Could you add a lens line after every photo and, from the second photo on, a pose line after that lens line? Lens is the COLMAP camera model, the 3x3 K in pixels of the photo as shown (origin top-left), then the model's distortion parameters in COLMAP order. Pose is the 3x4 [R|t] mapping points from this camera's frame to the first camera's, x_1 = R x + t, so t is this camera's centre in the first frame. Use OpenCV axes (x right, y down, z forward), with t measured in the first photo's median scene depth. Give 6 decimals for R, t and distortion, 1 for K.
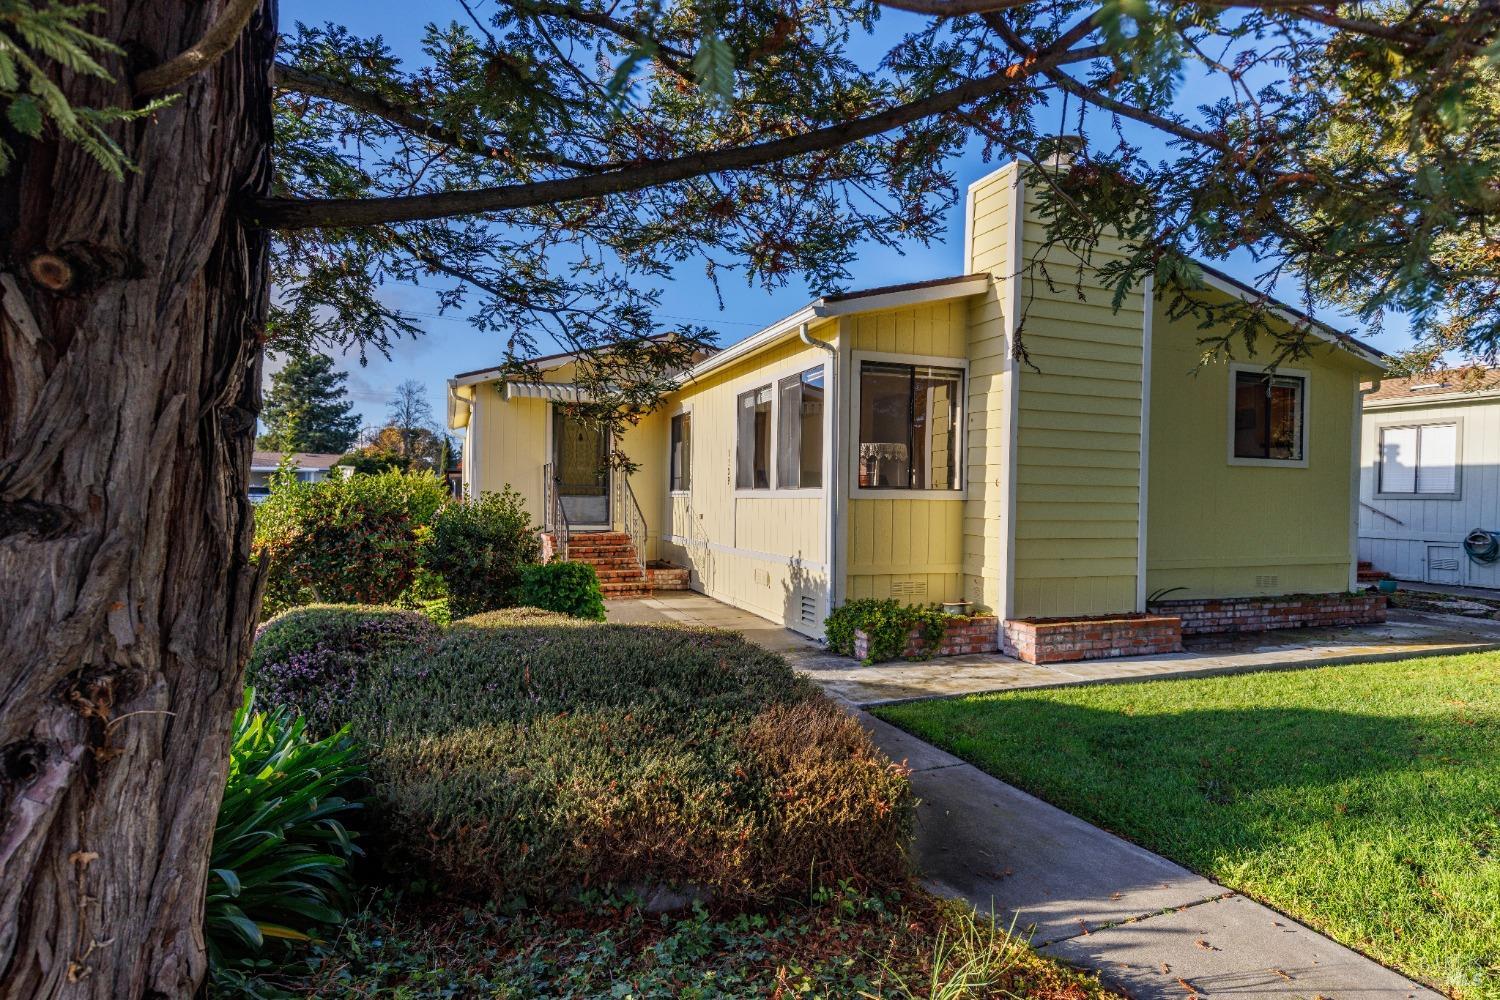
lens RADIAL K [[809.7, 0, 750.0], [0, 809.7, 500.0], [0, 0, 1]] dist [0.017901, -0.000032]
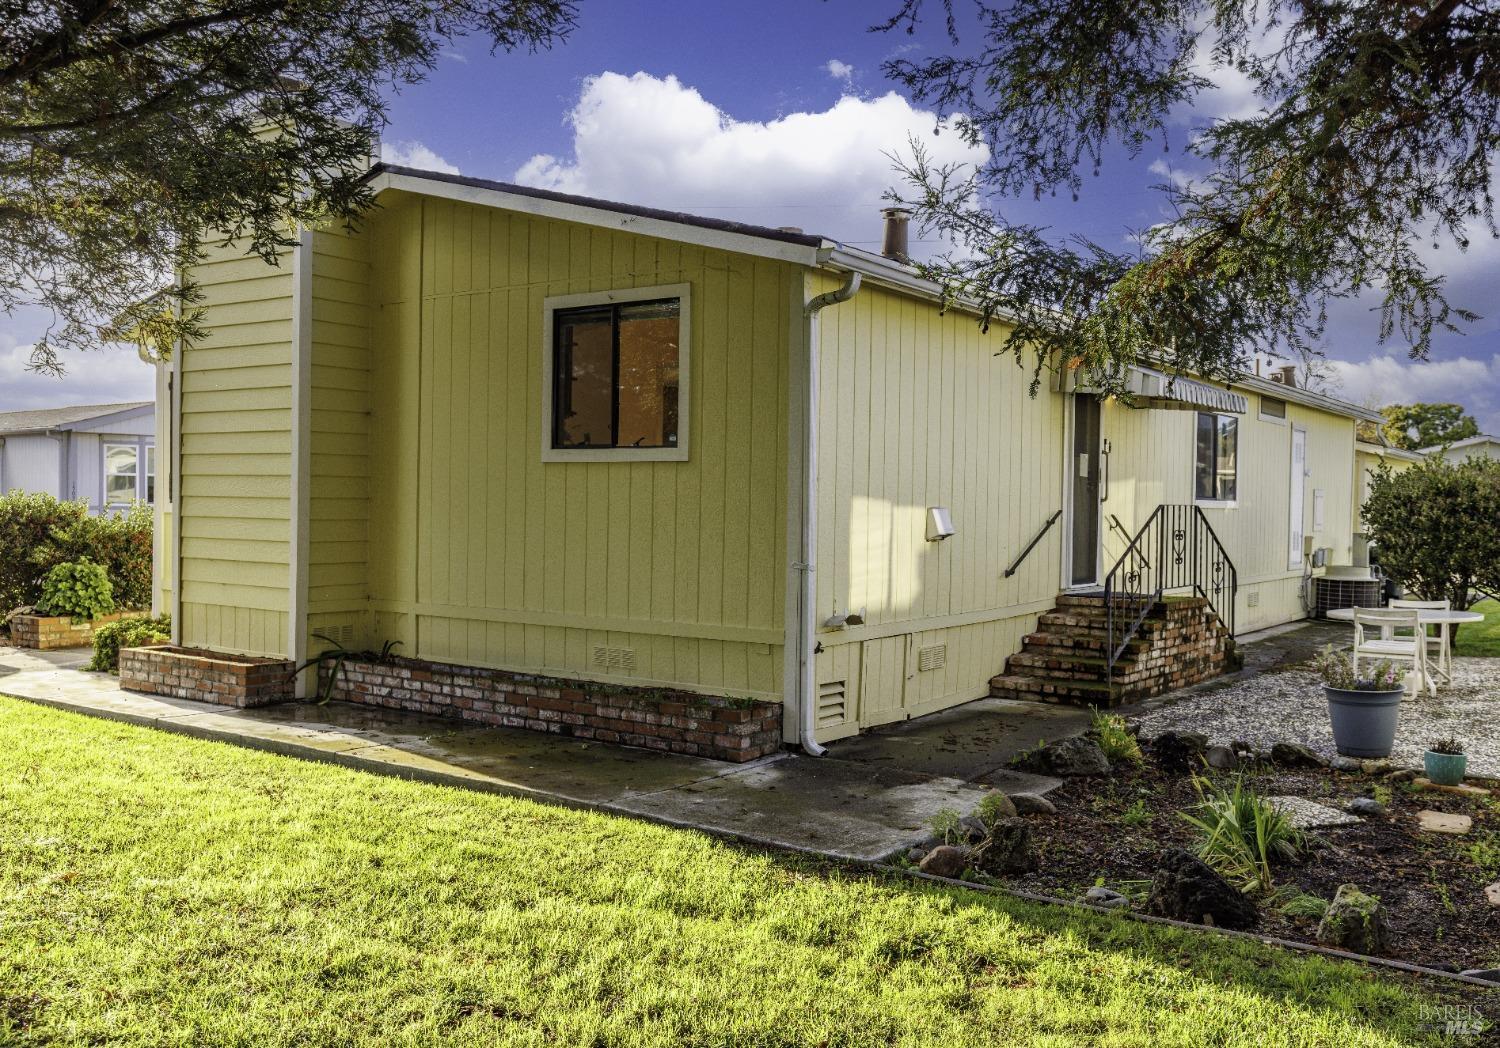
lens RADIAL K [[1338.2, 0, 750.0], [0, 1338.2, 524.0], [0, 0, 1]] dist [0.054434, 0.001894]
pose [[0.533092, 0.006254, -0.846034, 1.708498], [-0.015423, 0.999878, -0.002327, 0.005027], [0.845917, 0.014288, 0.533124, 0.652311]]
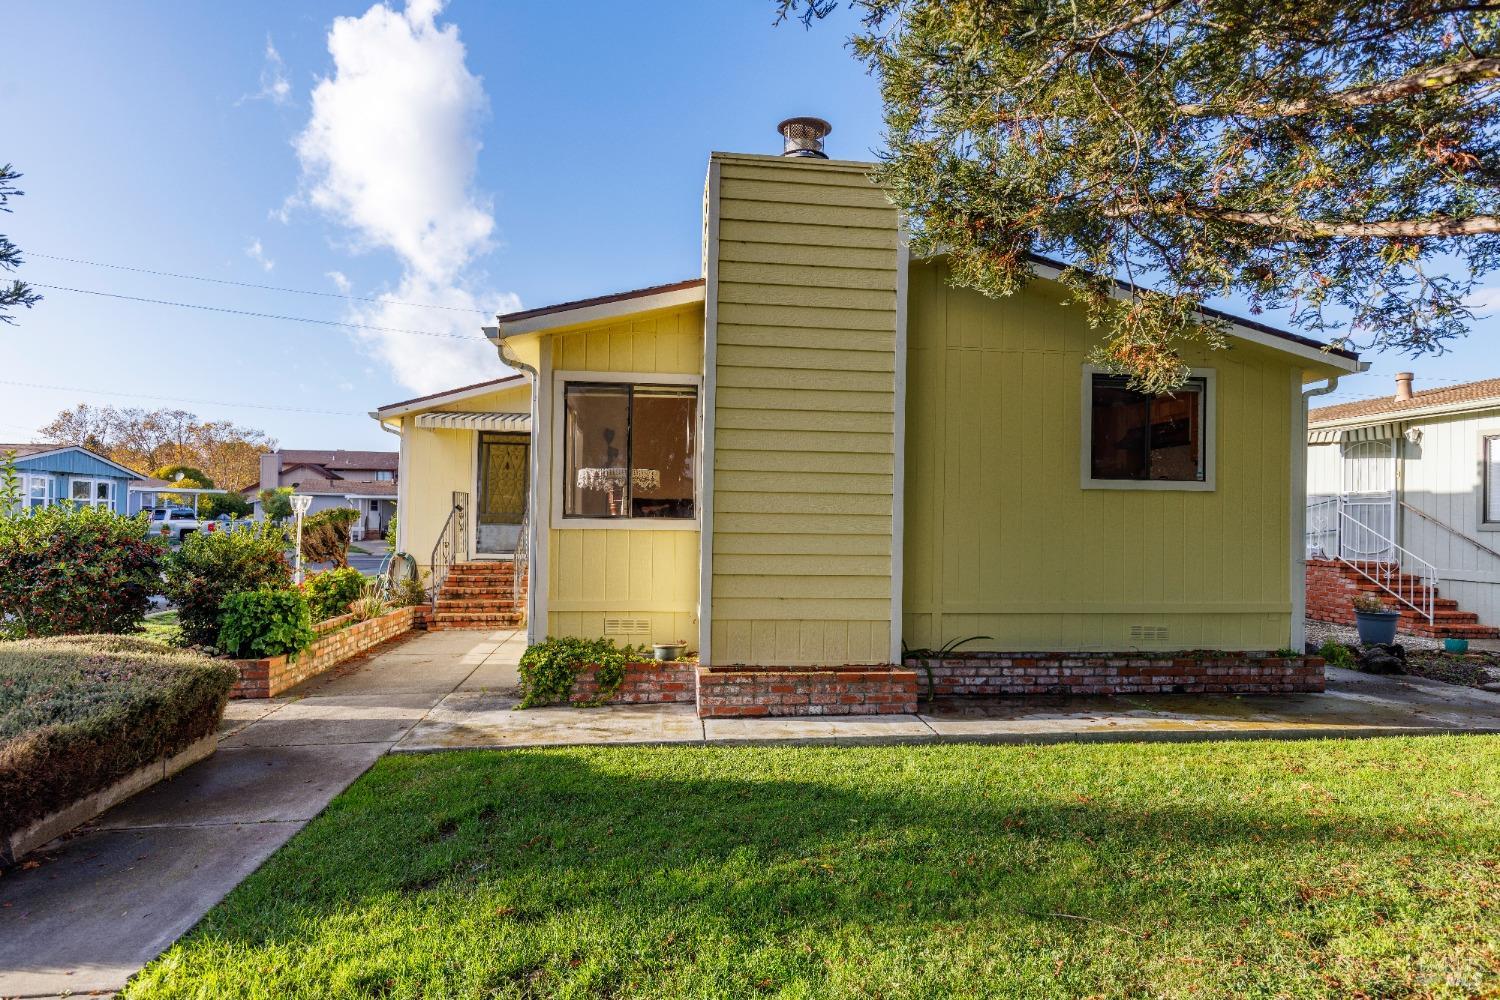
lens RADIAL K [[850.7, 0, 750.0], [0, 850.7, 500.0], [0, 0, 1]] dist [0.019817, 0.000019]
pose [[0.967269, -0.005827, -0.253685, 0.534041], [-0.002293, 0.999495, -0.031699, -0.003740], [0.253742, 0.031243, 0.966767, 0.096283]]
